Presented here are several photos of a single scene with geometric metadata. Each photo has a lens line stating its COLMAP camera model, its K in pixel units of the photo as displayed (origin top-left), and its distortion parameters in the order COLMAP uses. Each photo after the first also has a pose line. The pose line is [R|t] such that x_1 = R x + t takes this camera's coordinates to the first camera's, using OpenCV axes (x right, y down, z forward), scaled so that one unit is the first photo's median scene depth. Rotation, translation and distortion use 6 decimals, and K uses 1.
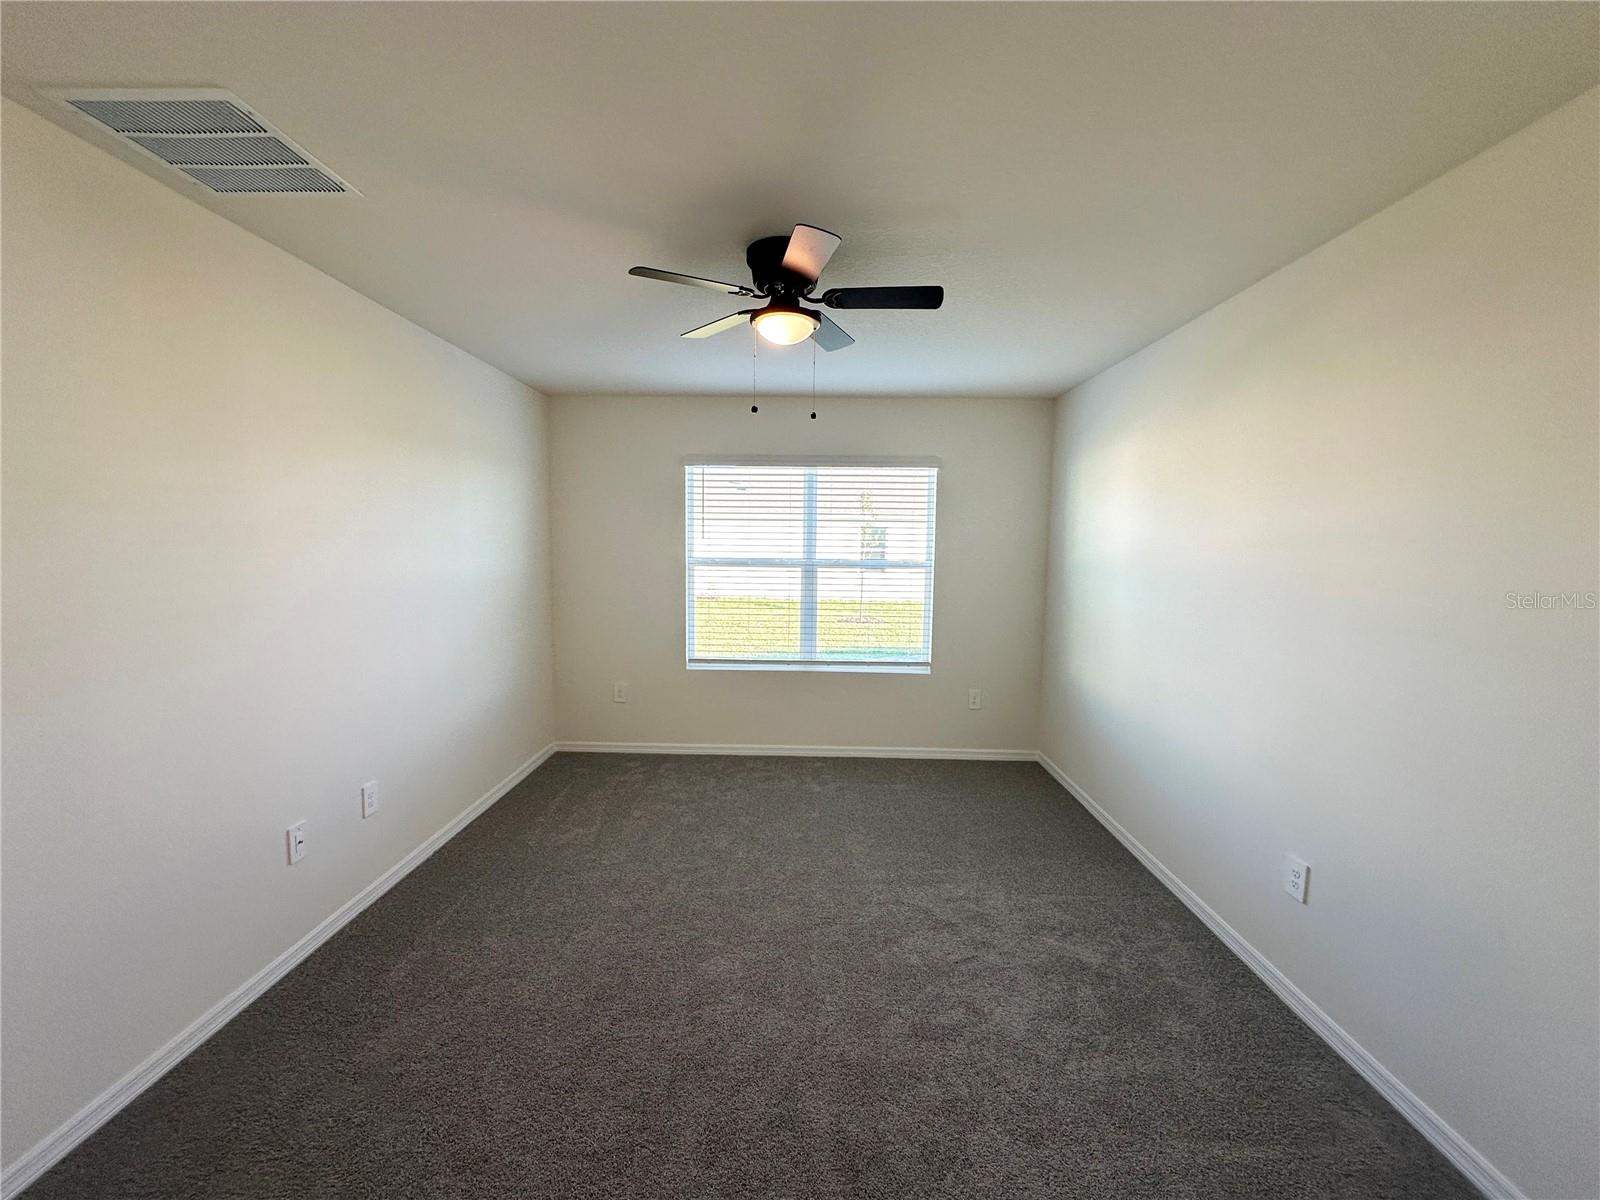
lens RADIAL K [[632.9, 0, 798.7], [0, 632.9, 594.2], [0, 0, 1]] dist [-0.000157, 0.000292]
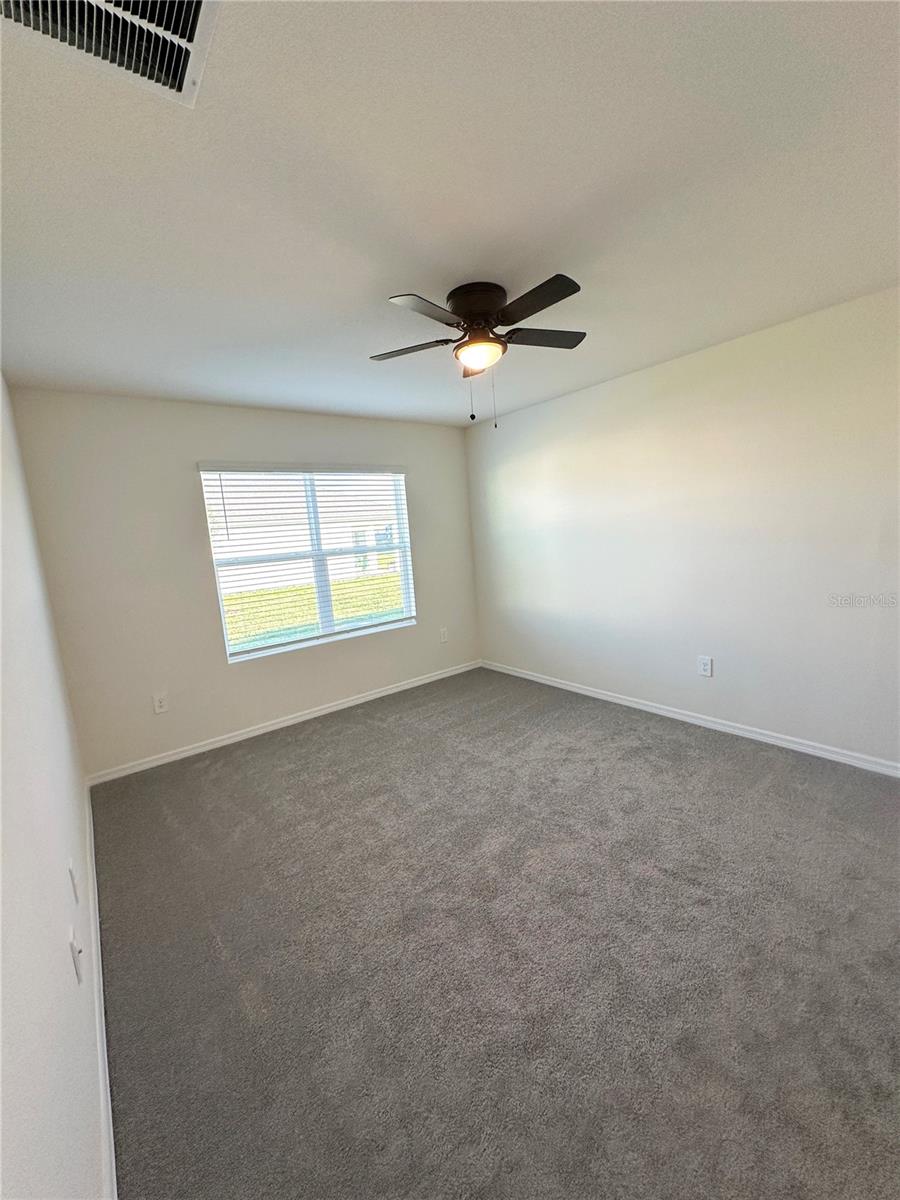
lens RADIAL K [[474.7, 0, 450.0], [0, 474.7, 600.0], [0, 0, 1]] dist [-0.000157, 0.000292]
pose [[0.776585, -0.162395, 0.608723, -0.368951], [0.136273, 0.986633, 0.089363, -0.009217], [-0.615098, 0.013554, 0.788334, 0.136318]]
